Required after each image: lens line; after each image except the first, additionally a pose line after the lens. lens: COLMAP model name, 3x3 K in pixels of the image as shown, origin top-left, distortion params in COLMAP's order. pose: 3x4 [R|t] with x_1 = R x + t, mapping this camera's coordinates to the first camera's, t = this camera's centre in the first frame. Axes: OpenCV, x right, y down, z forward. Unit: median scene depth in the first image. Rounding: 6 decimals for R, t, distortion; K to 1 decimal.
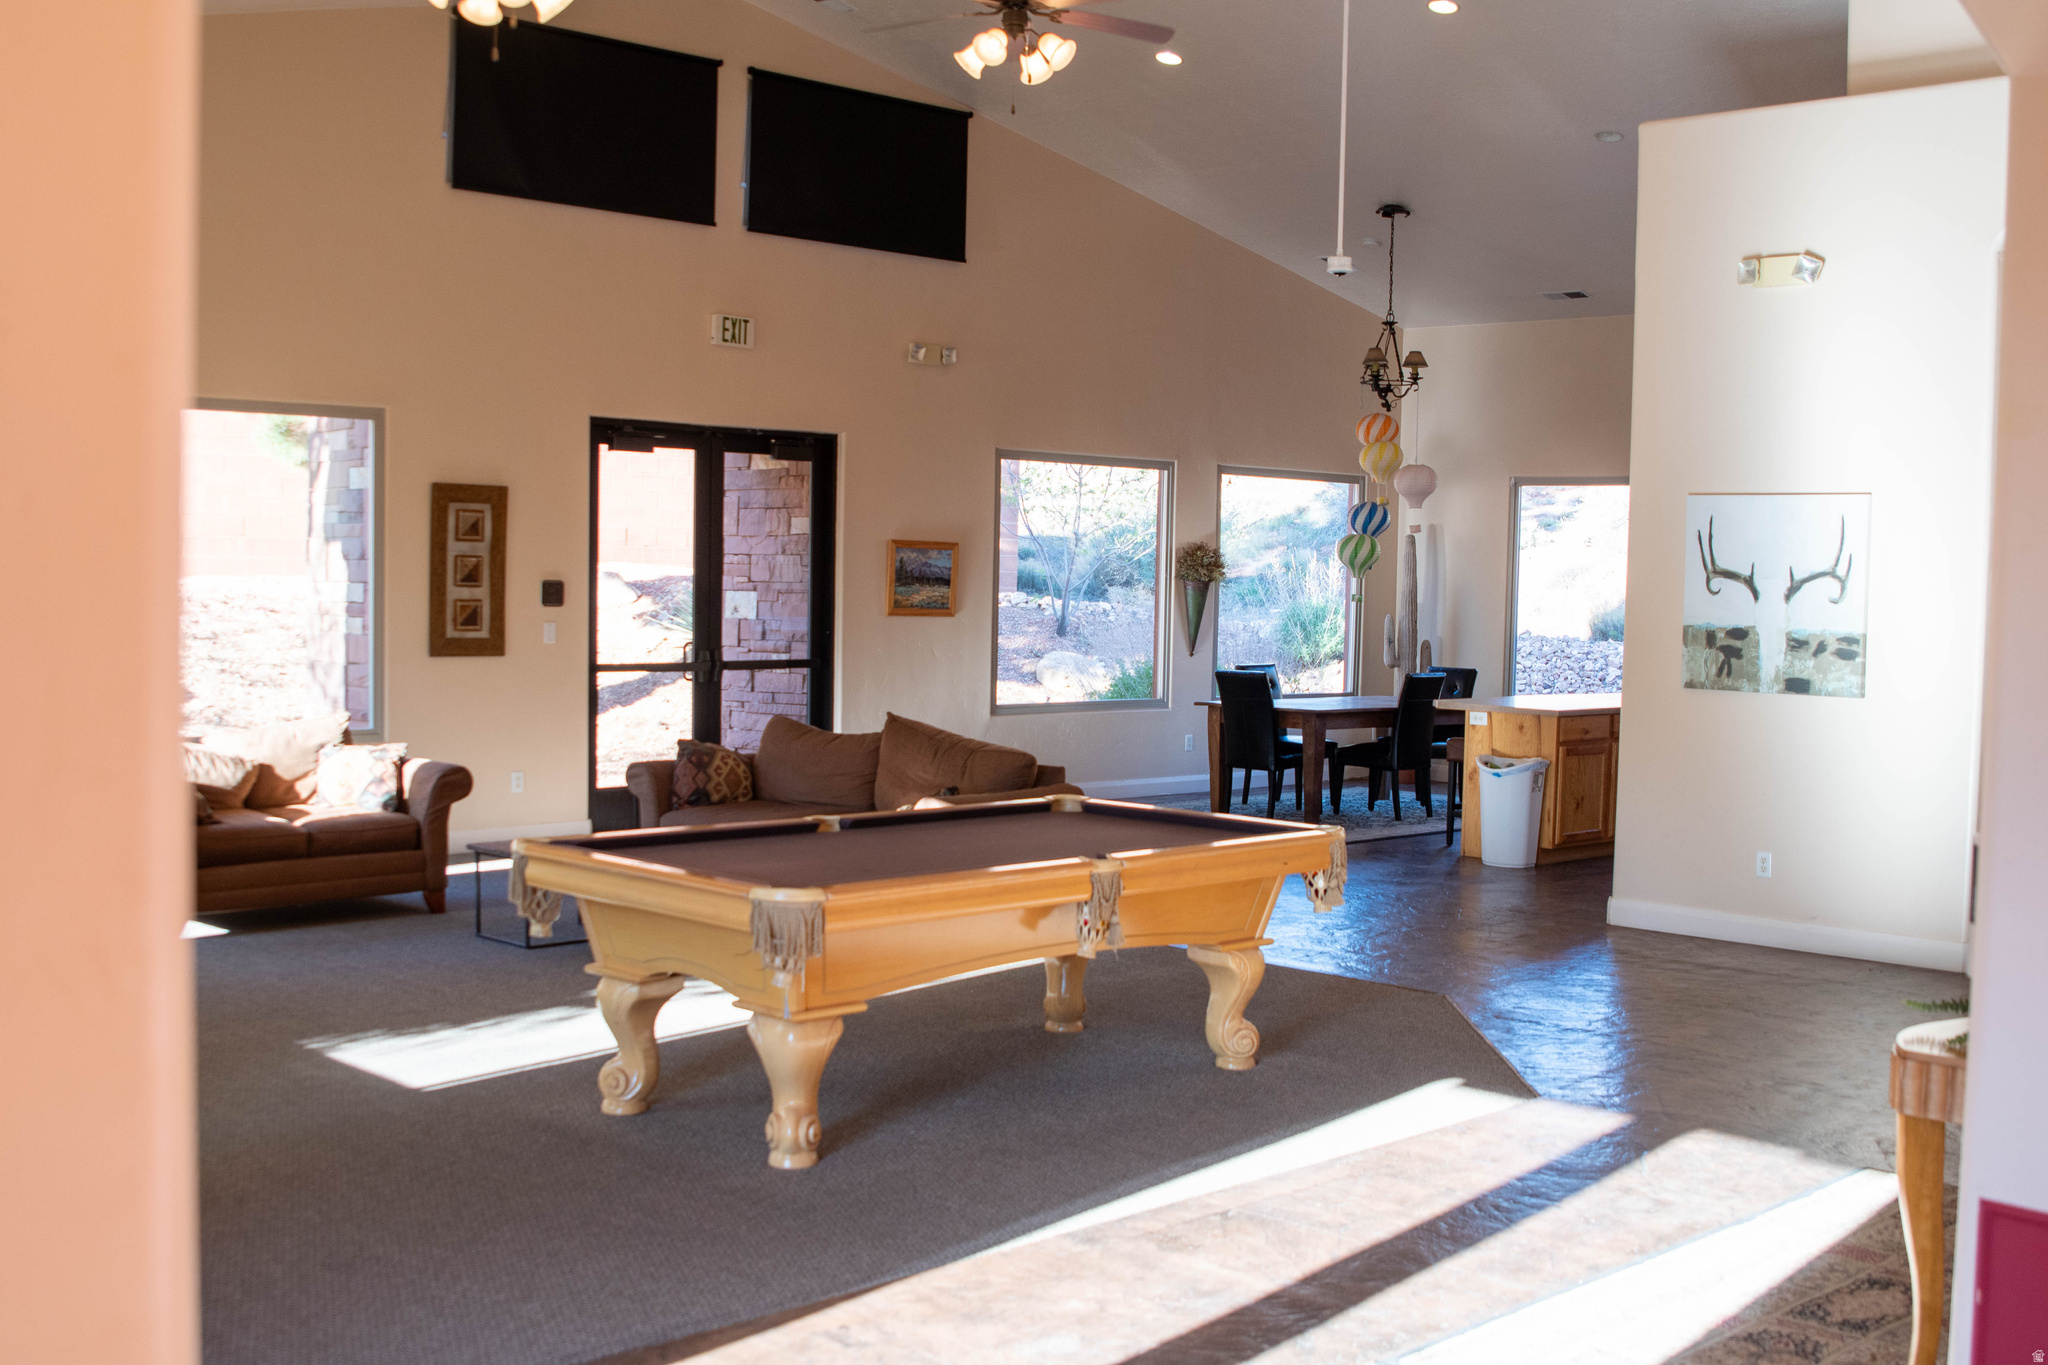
lens RADIAL K [[2214.0, 0, 1024.0], [0, 2214.0, 682.5], [0, 0, 1]] dist [0.005641, 0.005270]
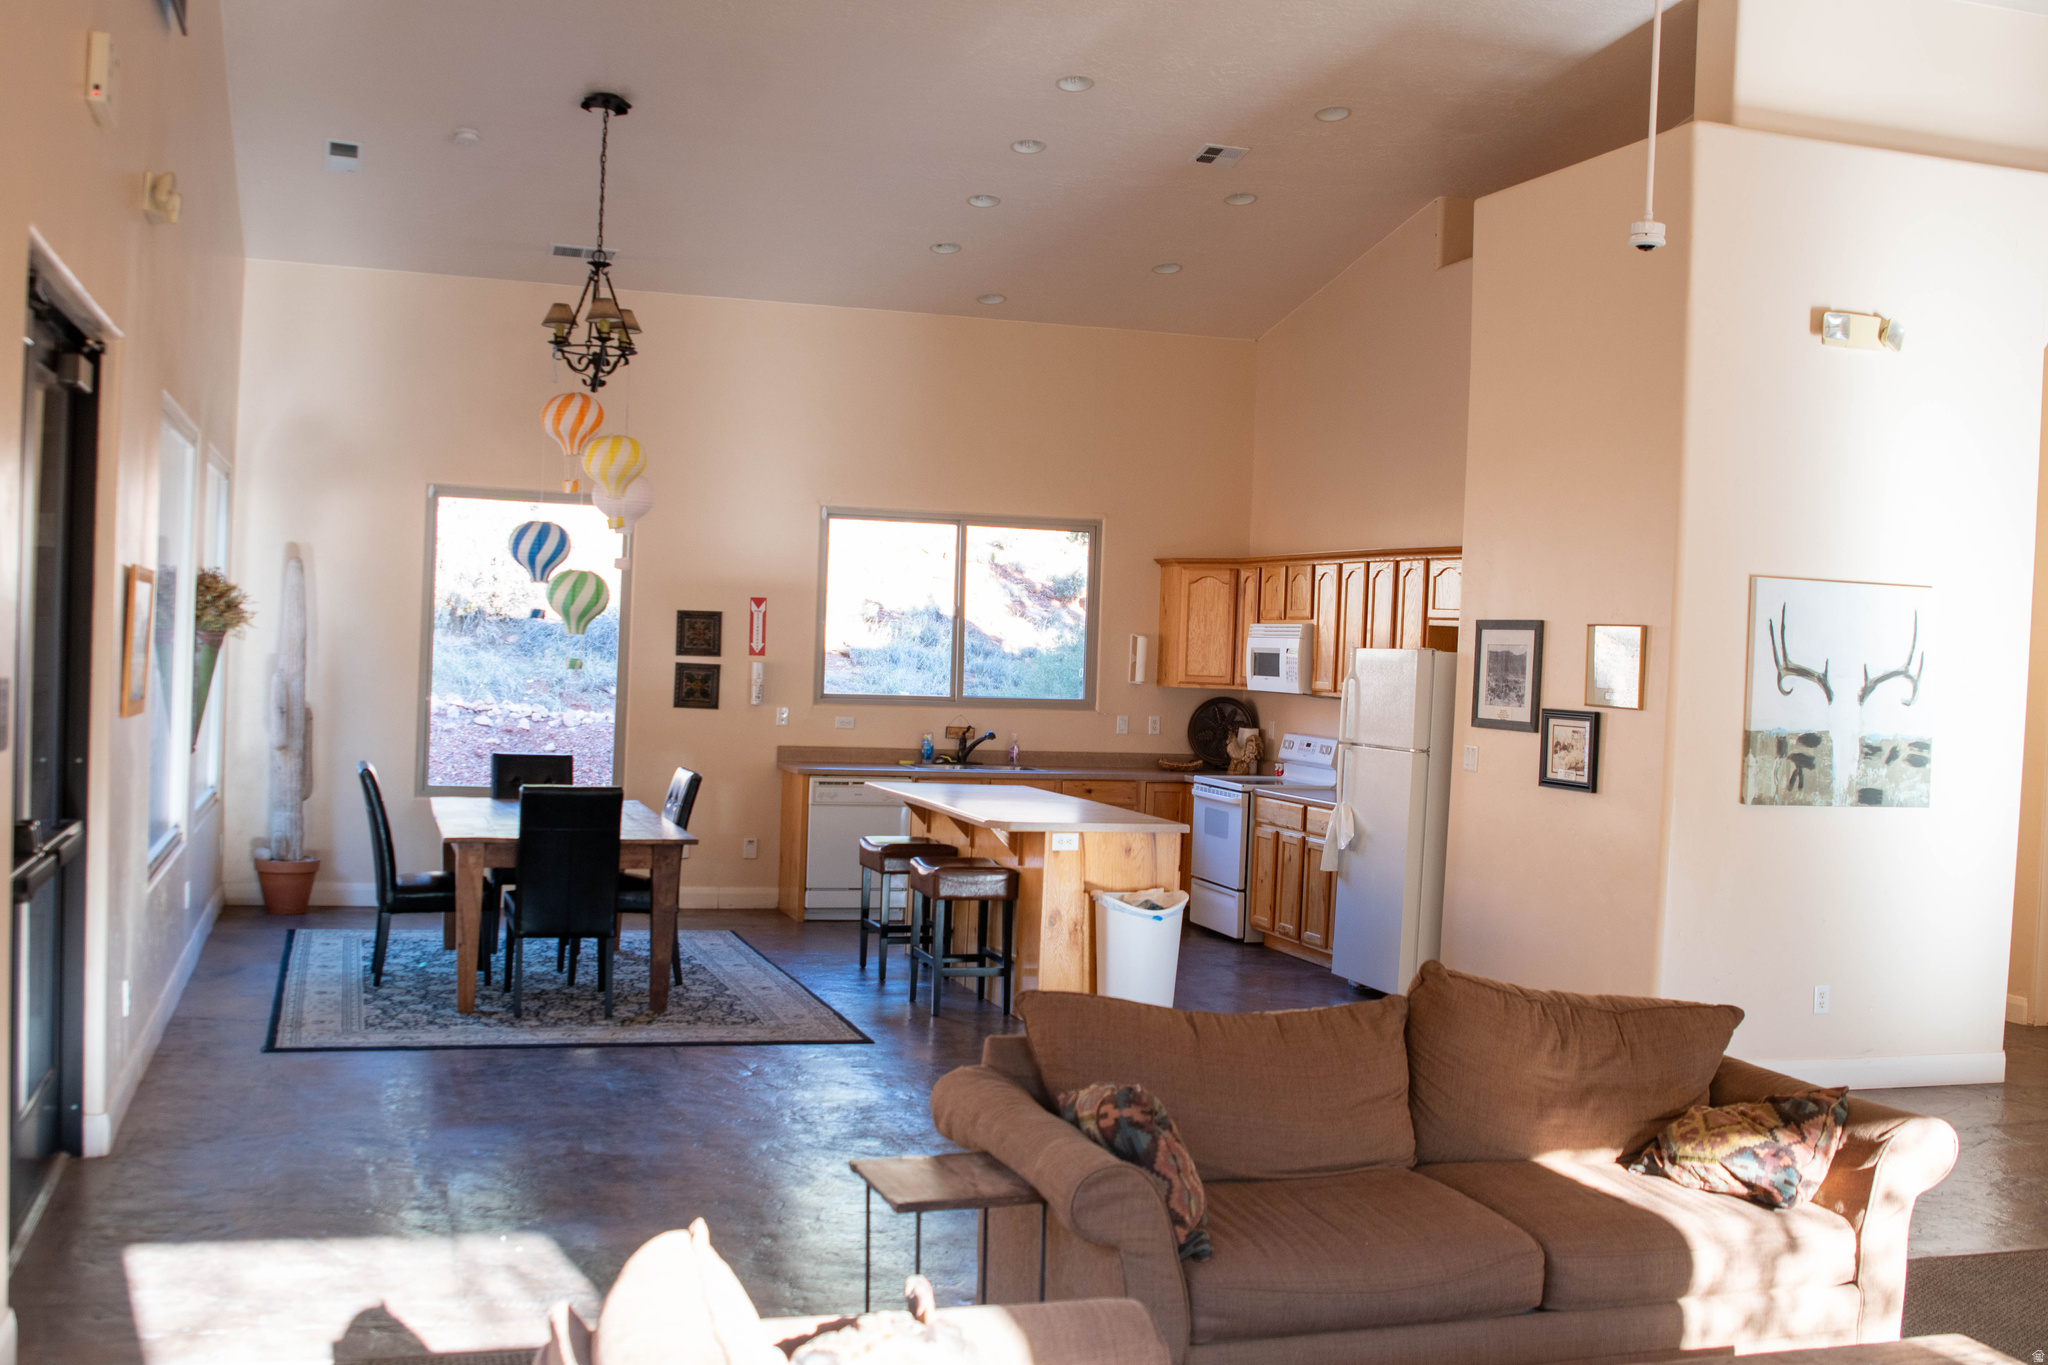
lens RADIAL K [[2145.8, 0, 1024.0], [0, 2145.8, 682.5], [0, 0, 1]] dist [-0.013611, -0.011533]
pose [[0.445175, -0.020477, 0.895209, -0.571512], [0.015391, 0.999766, 0.015215, -0.062425], [-0.895311, 0.007005, 0.445386, 0.905358]]
